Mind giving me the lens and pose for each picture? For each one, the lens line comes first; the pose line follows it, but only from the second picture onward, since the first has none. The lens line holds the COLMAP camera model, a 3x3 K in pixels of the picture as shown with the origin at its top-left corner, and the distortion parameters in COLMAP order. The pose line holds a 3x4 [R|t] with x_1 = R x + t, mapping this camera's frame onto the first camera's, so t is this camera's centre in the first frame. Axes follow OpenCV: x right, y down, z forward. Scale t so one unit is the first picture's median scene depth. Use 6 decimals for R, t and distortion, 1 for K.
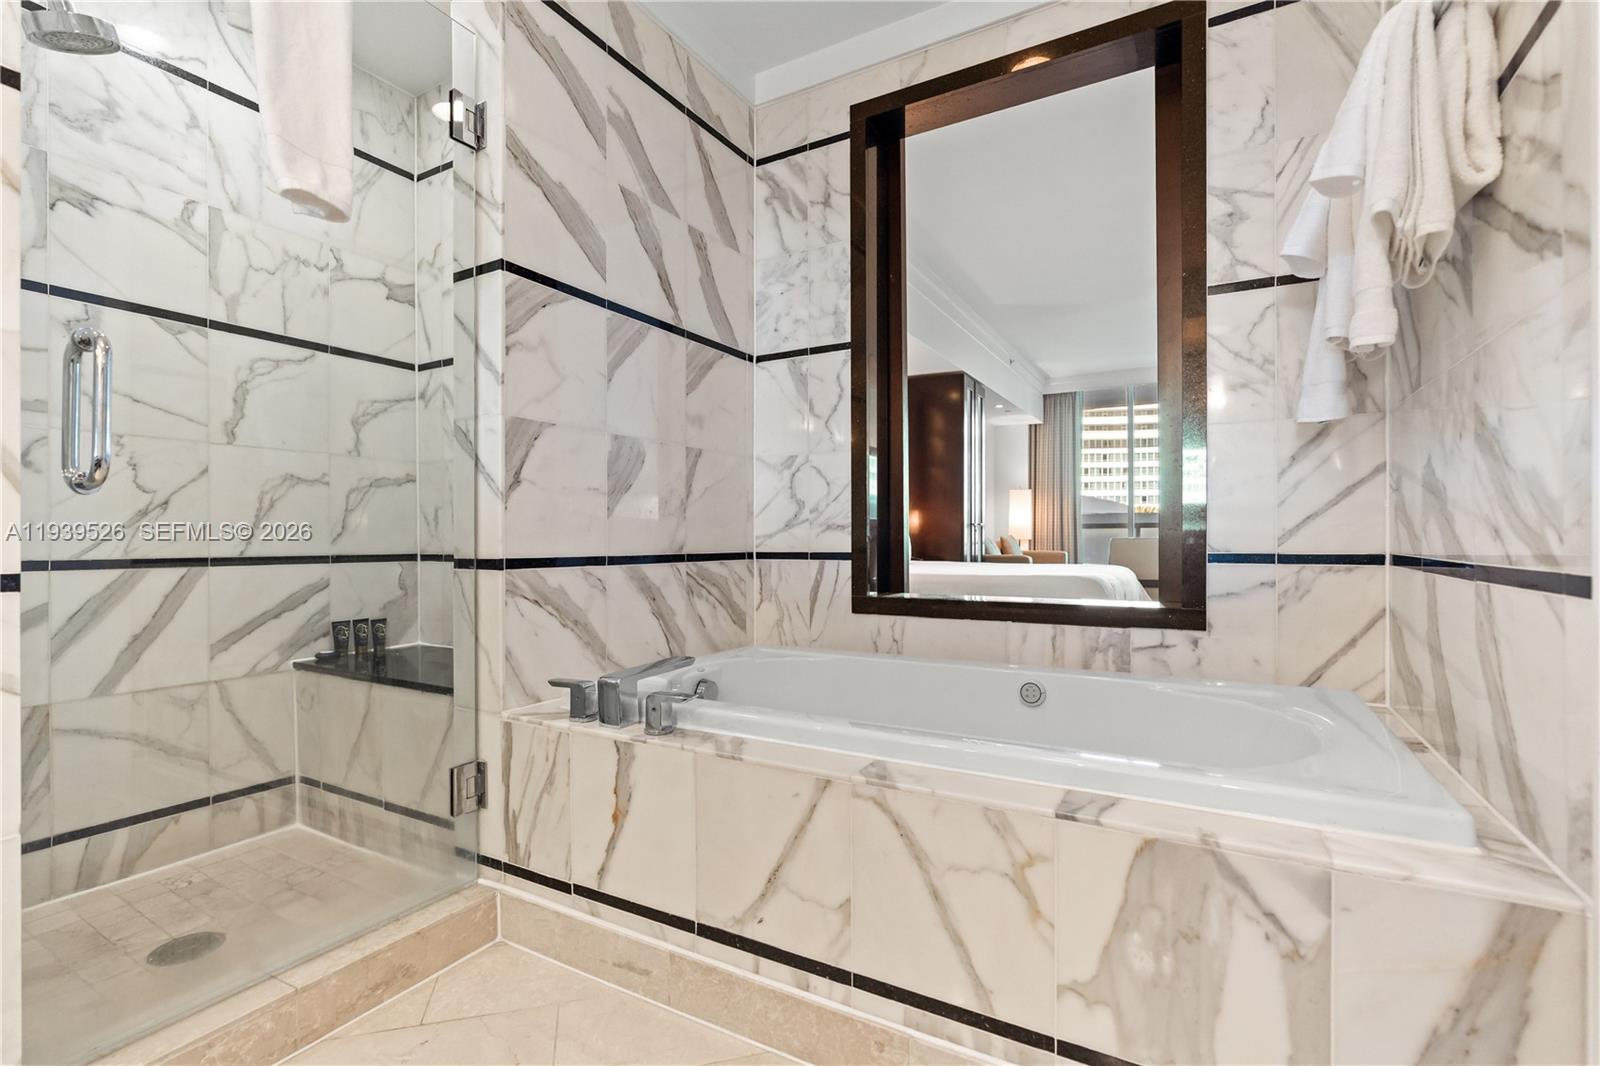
lens RADIAL K [[735.5, 0, 800.0], [0, 735.5, 533.0], [0, 0, 1]] dist [-0.006729, -0.000555]
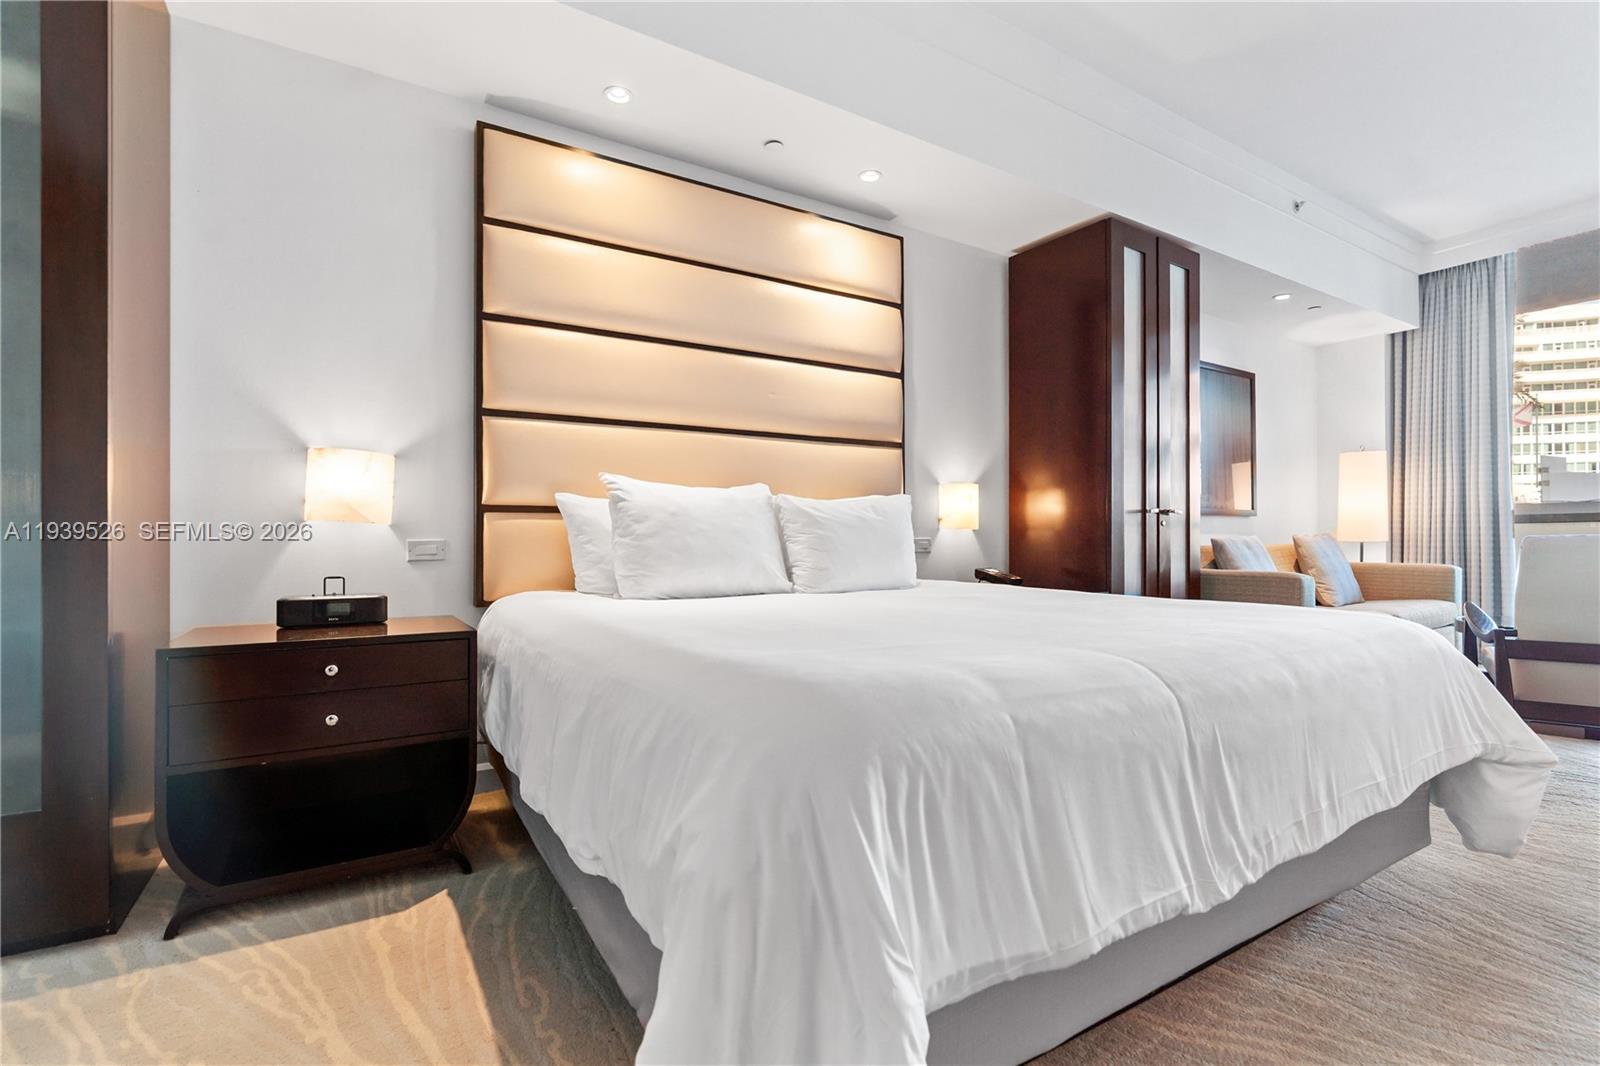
lens RADIAL K [[735.5, 0, 800.0], [0, 735.5, 533.0], [0, 0, 1]] dist [-0.006729, -0.000555]
pose [[0.874763, -0.007051, -0.484500, 0.195432], [0.004519, 0.999969, -0.006393, 0.000902], [0.484531, 0.003403, 0.874768, 0.320275]]
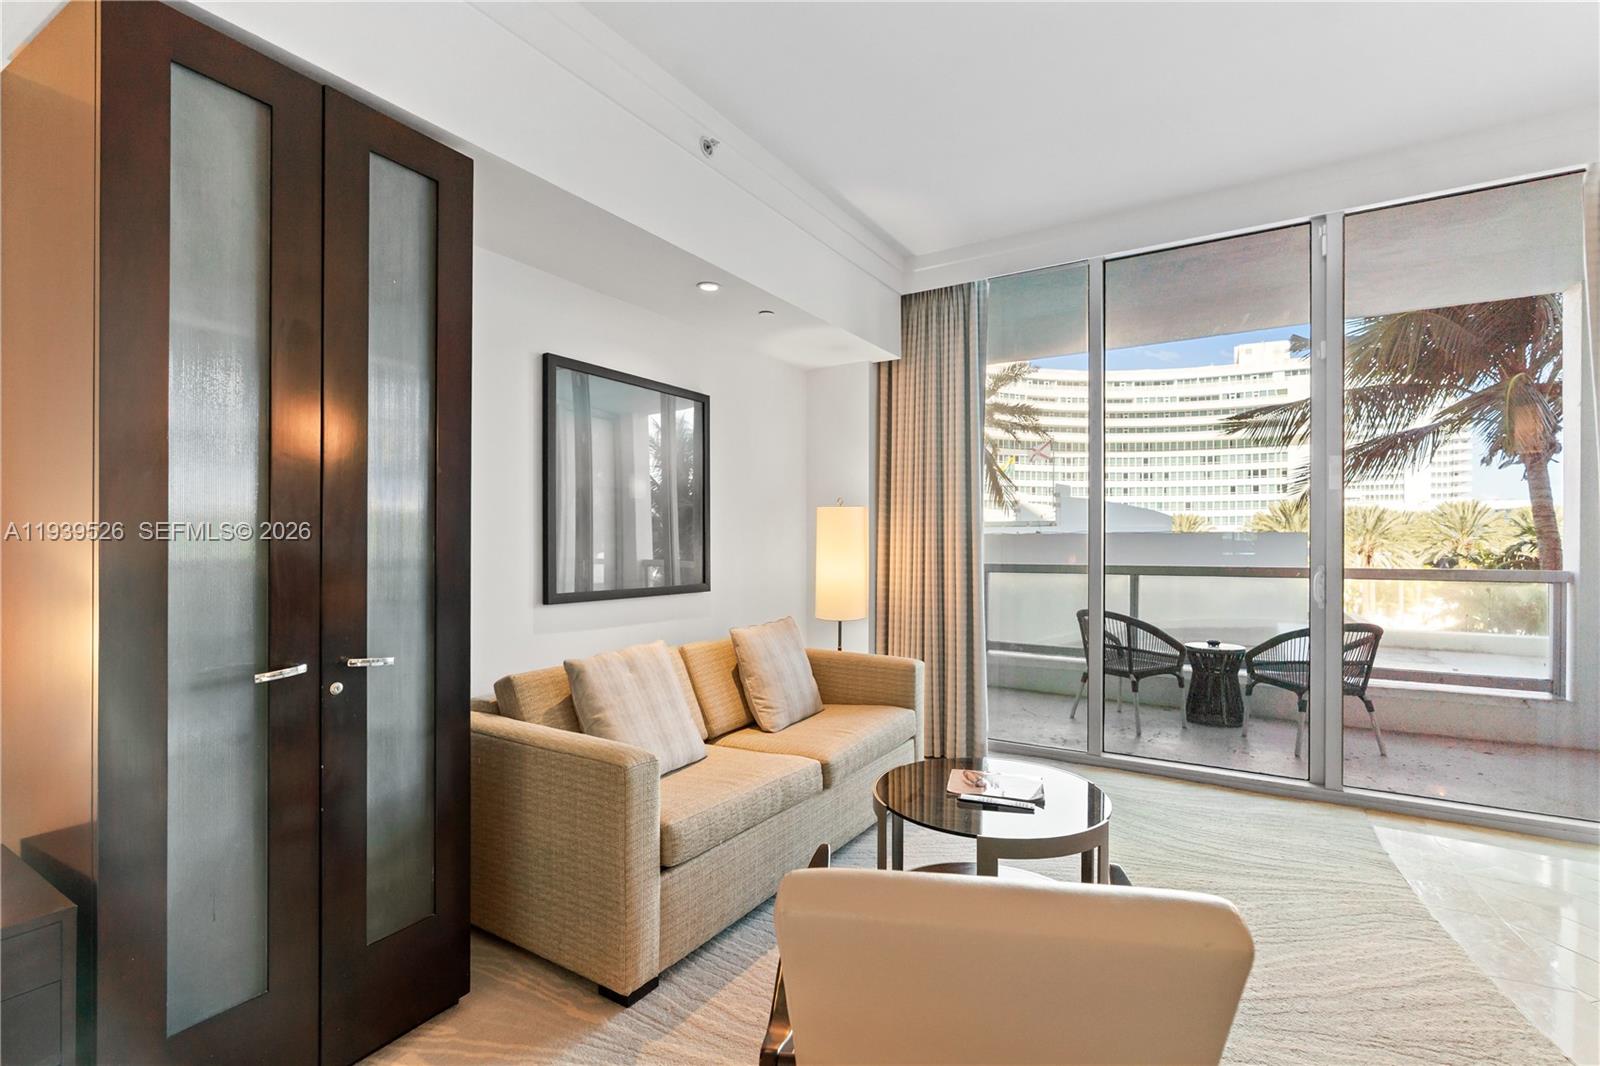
lens RADIAL K [[735.5, 0, 800.0], [0, 735.5, 533.0], [0, 0, 1]] dist [-0.006729, -0.000555]
pose [[0.998644, 0.001050, -0.052055, 0.296174], [-0.001482, 0.999965, -0.008257, -0.041094], [0.052045, 0.008323, 0.998610, 0.560155]]
